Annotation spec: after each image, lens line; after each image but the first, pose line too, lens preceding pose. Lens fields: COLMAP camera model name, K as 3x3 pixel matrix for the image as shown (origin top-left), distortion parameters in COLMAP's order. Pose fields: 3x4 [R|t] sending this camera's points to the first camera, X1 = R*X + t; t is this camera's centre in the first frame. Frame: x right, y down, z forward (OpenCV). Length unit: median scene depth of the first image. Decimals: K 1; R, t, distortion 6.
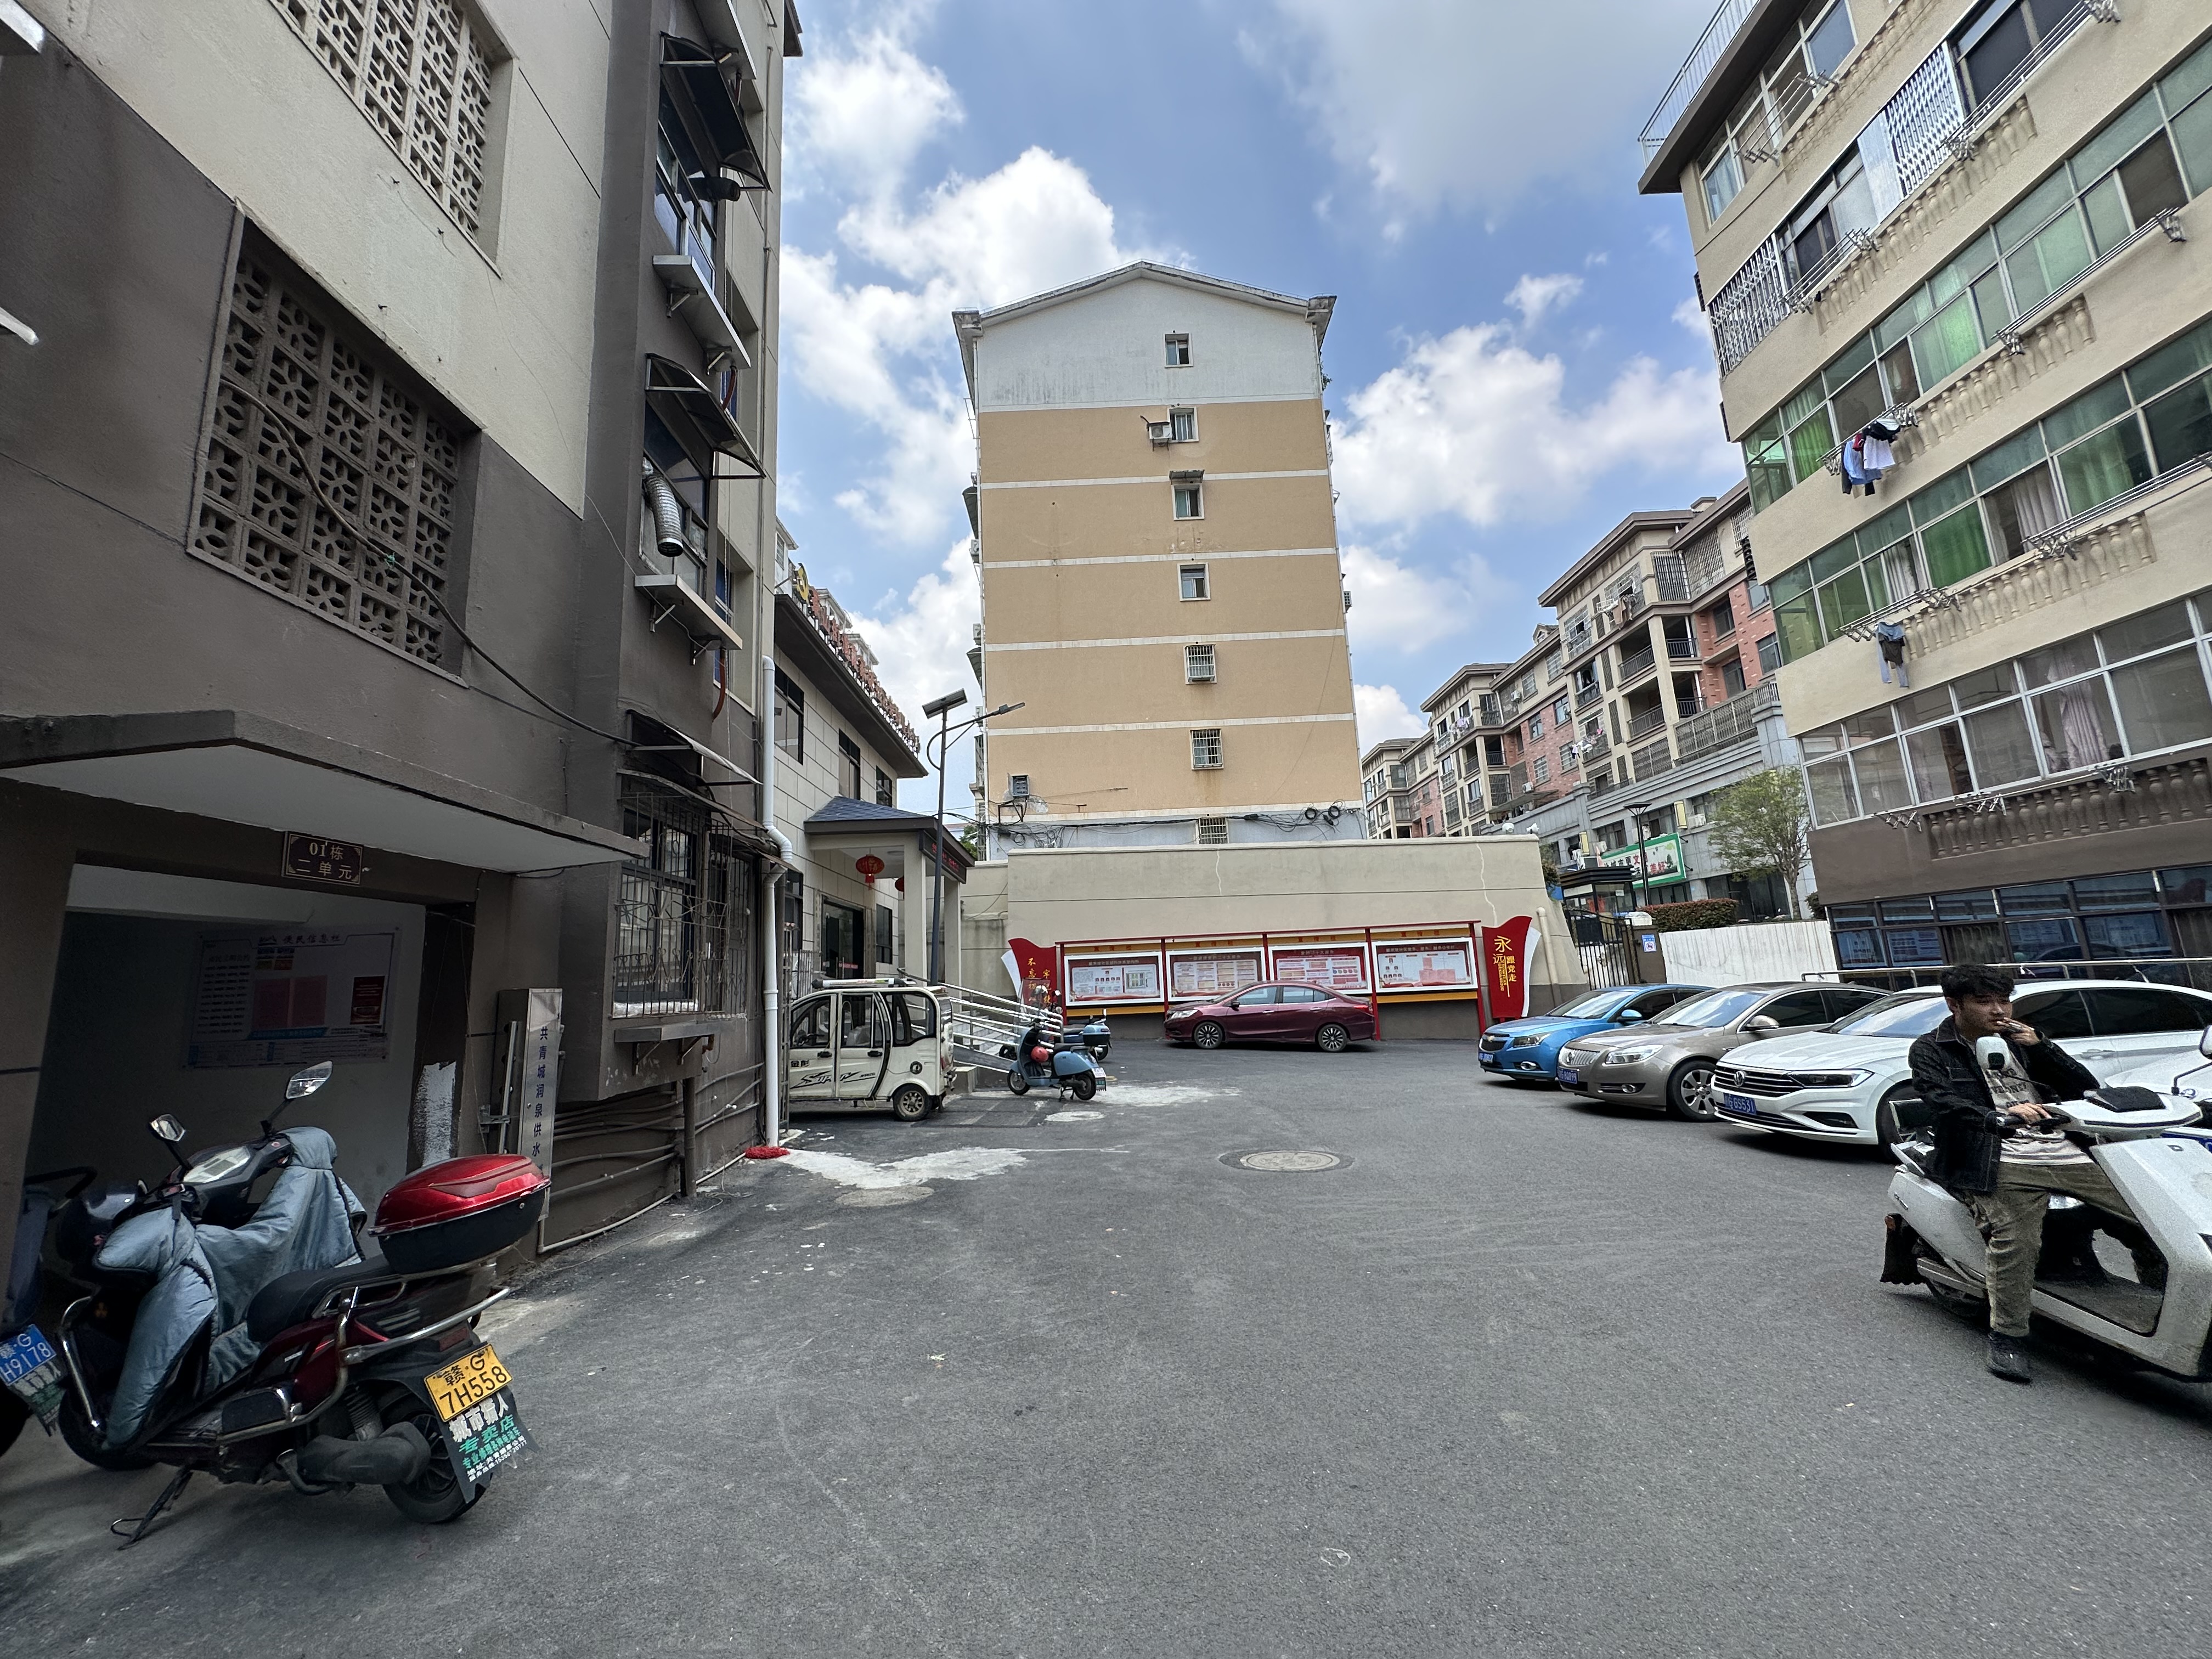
lens RADIAL K [[884.1, 0, 1106.5], [0, 884.1, 828.0], [0, 0, 1]] dist [-0.000300, -0.001581]
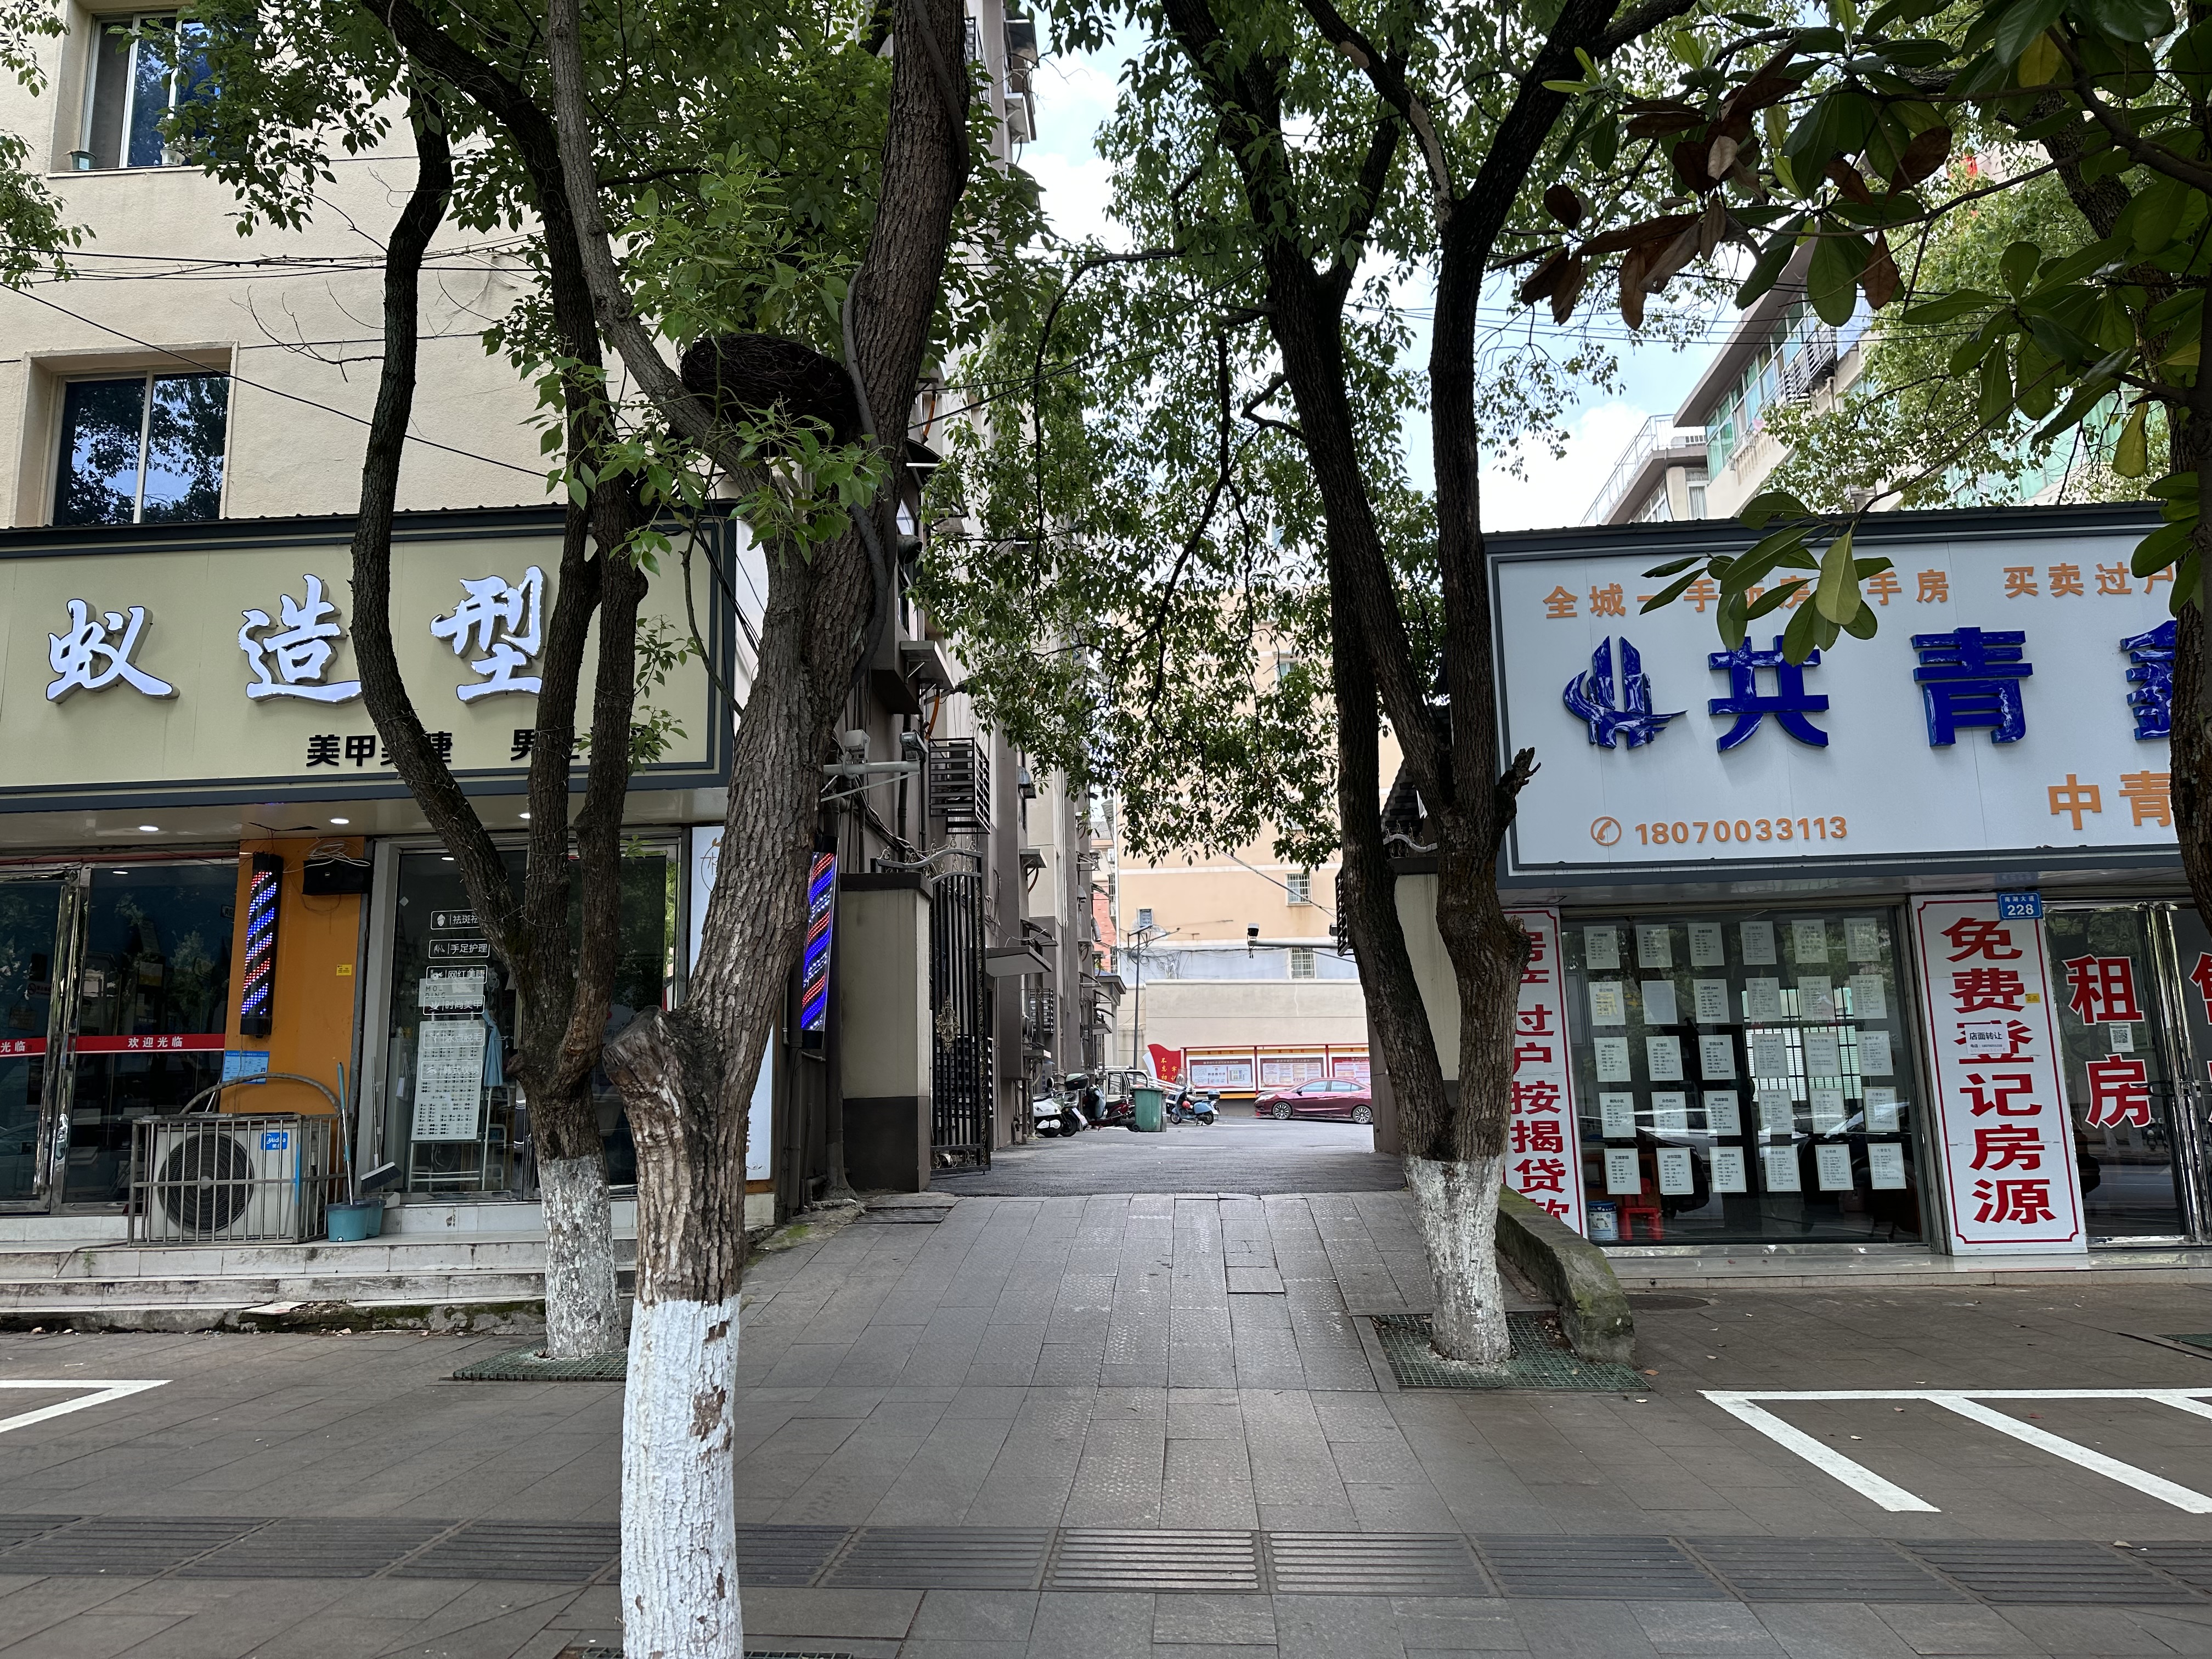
lens RADIAL K [[1536.0, 0, 1100.3], [0, 1536.0, 831.1], [0, 0, 1]] dist [0.062853, -0.029492]
pose [[0.997641, 0.011964, -0.067600, -0.009918], [-0.011918, 0.999928, 0.001083, -0.097756], [0.067608, -0.000275, 0.997712, -0.656689]]
